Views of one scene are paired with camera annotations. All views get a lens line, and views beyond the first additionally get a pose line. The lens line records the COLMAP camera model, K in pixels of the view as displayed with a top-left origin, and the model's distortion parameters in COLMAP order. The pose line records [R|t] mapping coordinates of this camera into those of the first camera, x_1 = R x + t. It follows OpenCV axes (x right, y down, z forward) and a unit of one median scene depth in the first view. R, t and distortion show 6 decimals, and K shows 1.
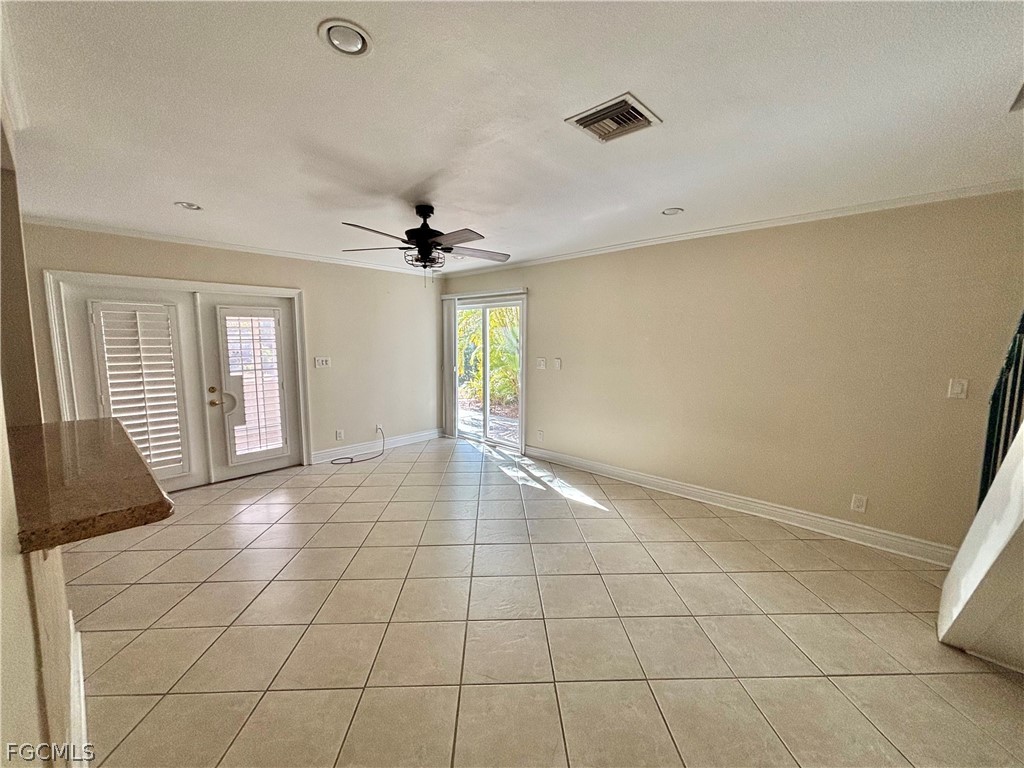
lens RADIAL K [[409.4, 0, 512.7], [0, 409.4, 380.1], [0, 0, 1]] dist [0.006839, -0.001619]
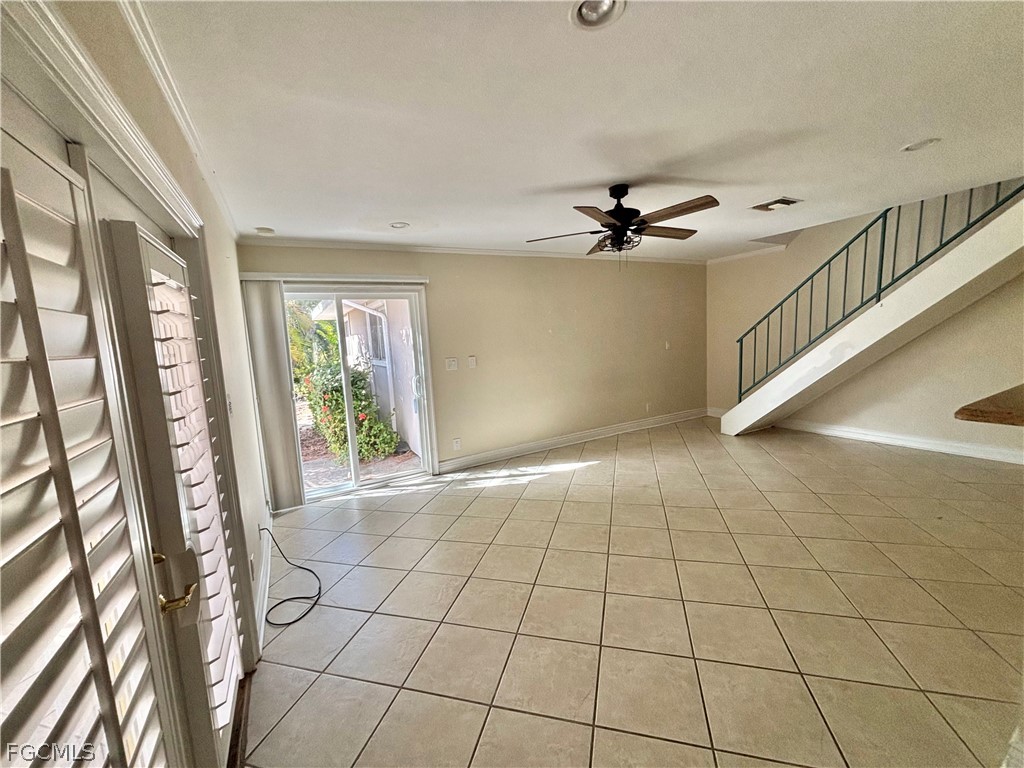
lens RADIAL K [[409.4, 0, 514.4], [0, 409.4, 382.6], [0, 0, 1]] dist [0.006839, -0.001619]
pose [[0.307053, -0.136065, 0.941916, -0.854794], [0.157445, 0.983351, 0.090726, -0.069054], [-0.938579, 0.120442, 0.323363, 0.671603]]
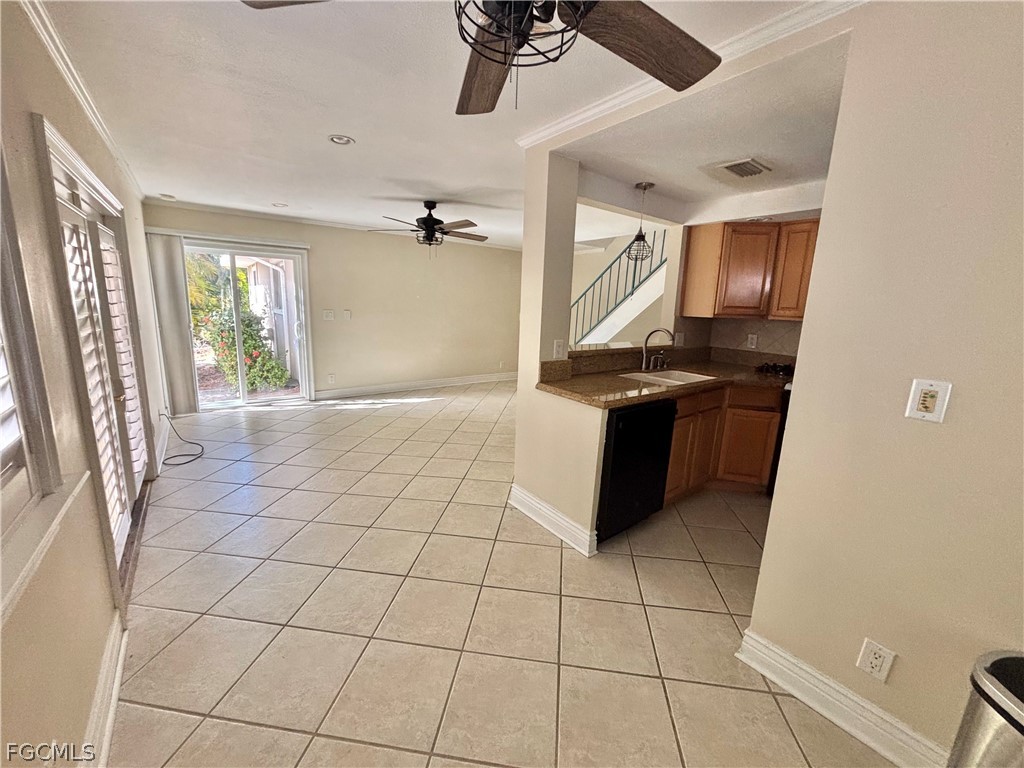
lens RADIAL K [[409.4, 0, 513.5], [0, 409.4, 381.9], [0, 0, 1]] dist [0.006839, -0.001619]
pose [[0.173101, -0.188469, 0.966703, -1.141733], [0.071068, 0.981352, 0.178599, -0.029515], [-0.982337, 0.037786, 0.183267, 0.330415]]
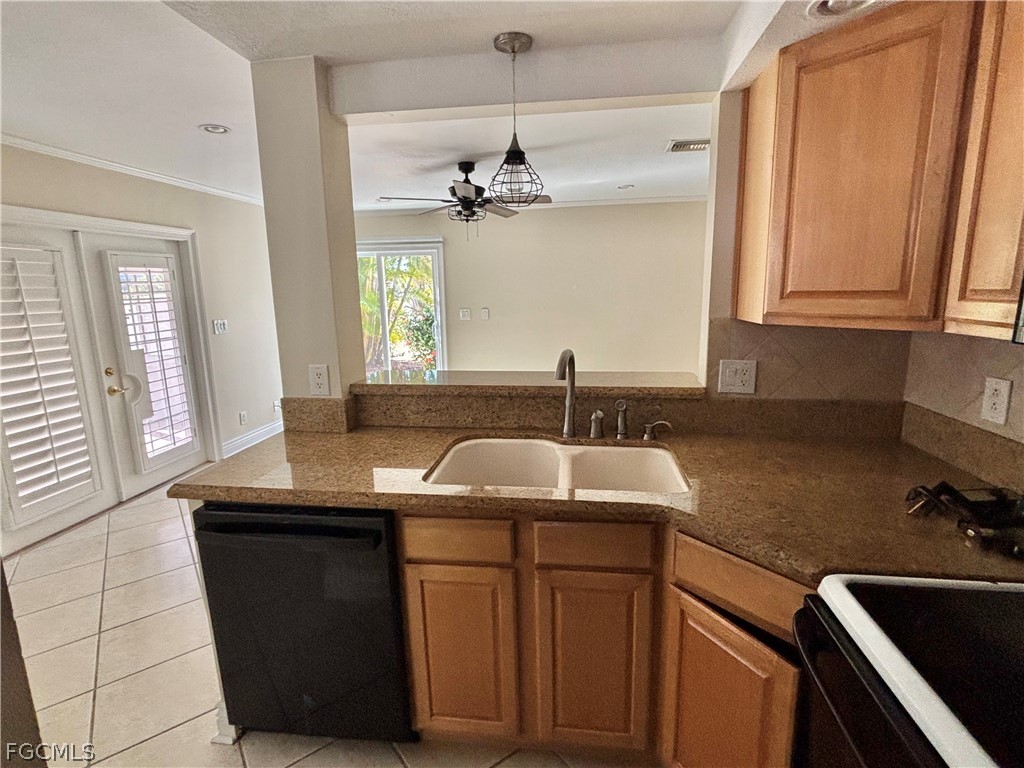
lens RADIAL K [[507.3, 0, 511.1], [0, 507.3, 381.2], [0, 0, 1]] dist [0.007960, 0.000191]
pose [[0.823632, -0.123683, 0.553473, -0.625941], [0.081118, 0.991587, 0.100872, 0.007057], [-0.561293, -0.038185, 0.826736, -0.109638]]
